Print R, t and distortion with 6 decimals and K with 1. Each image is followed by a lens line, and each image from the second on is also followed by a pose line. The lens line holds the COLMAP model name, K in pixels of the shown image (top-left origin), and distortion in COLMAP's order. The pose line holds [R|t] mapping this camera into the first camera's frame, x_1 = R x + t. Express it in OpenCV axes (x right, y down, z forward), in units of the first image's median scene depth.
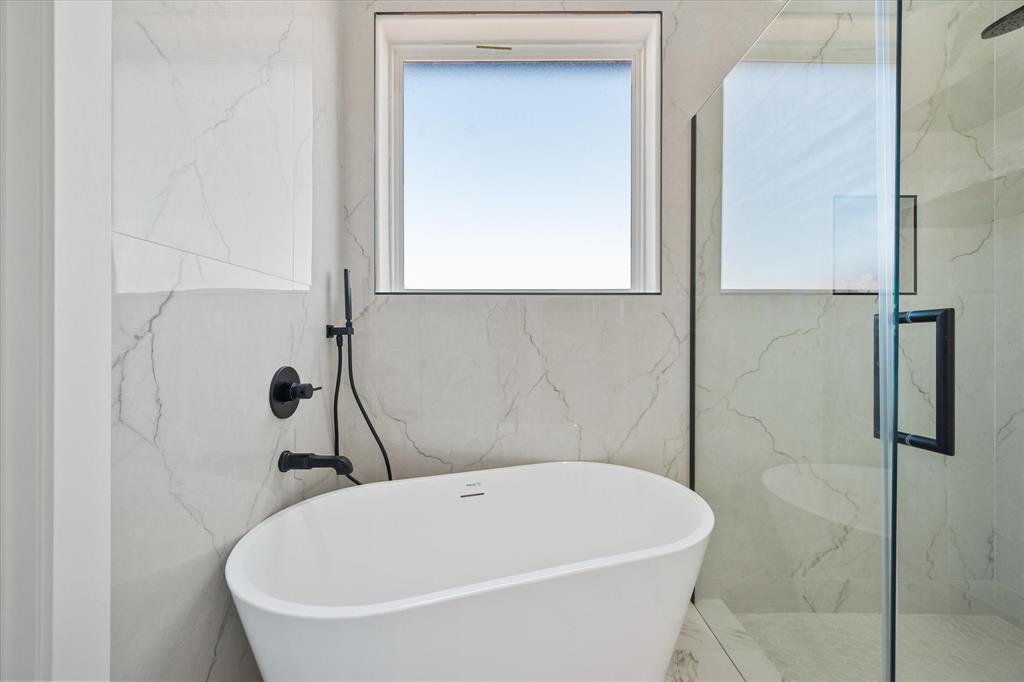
lens RADIAL K [[404.6, 0, 514.6], [0, 404.6, 342.3], [0, 0, 1]] dist [0.002886, -0.000172]
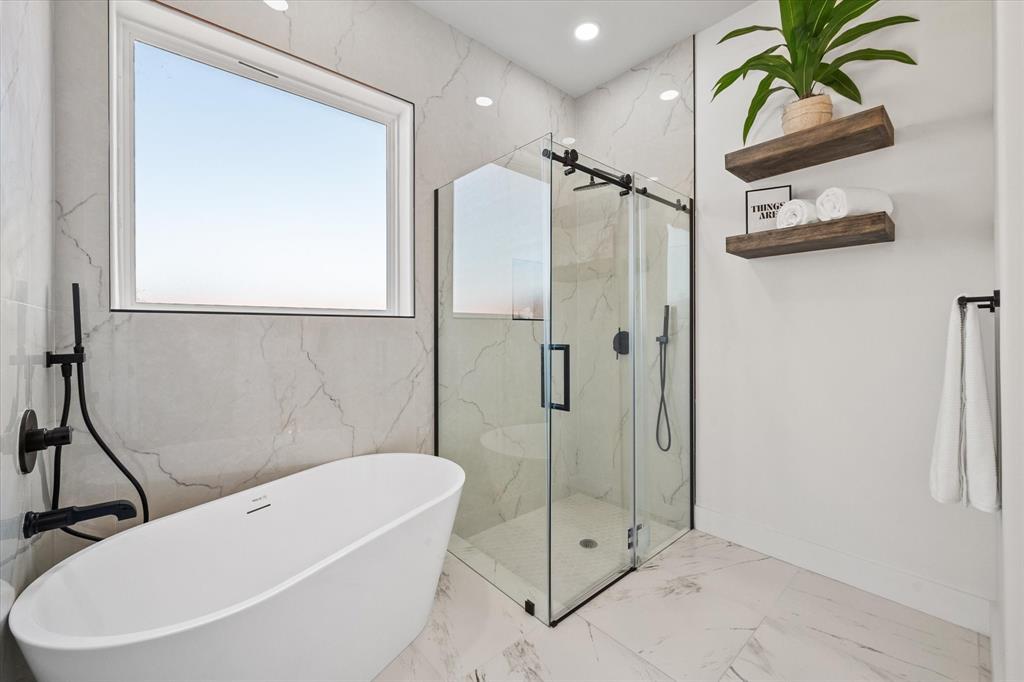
lens RADIAL K [[404.6, 0, 513.6], [0, 404.6, 336.5], [0, 0, 1]] dist [0.002886, -0.000172]
pose [[0.751101, -0.011200, 0.660092, -0.267935], [0.006649, 0.999934, 0.009401, -0.067658], [-0.660154, -0.002672, 0.751126, -0.201892]]
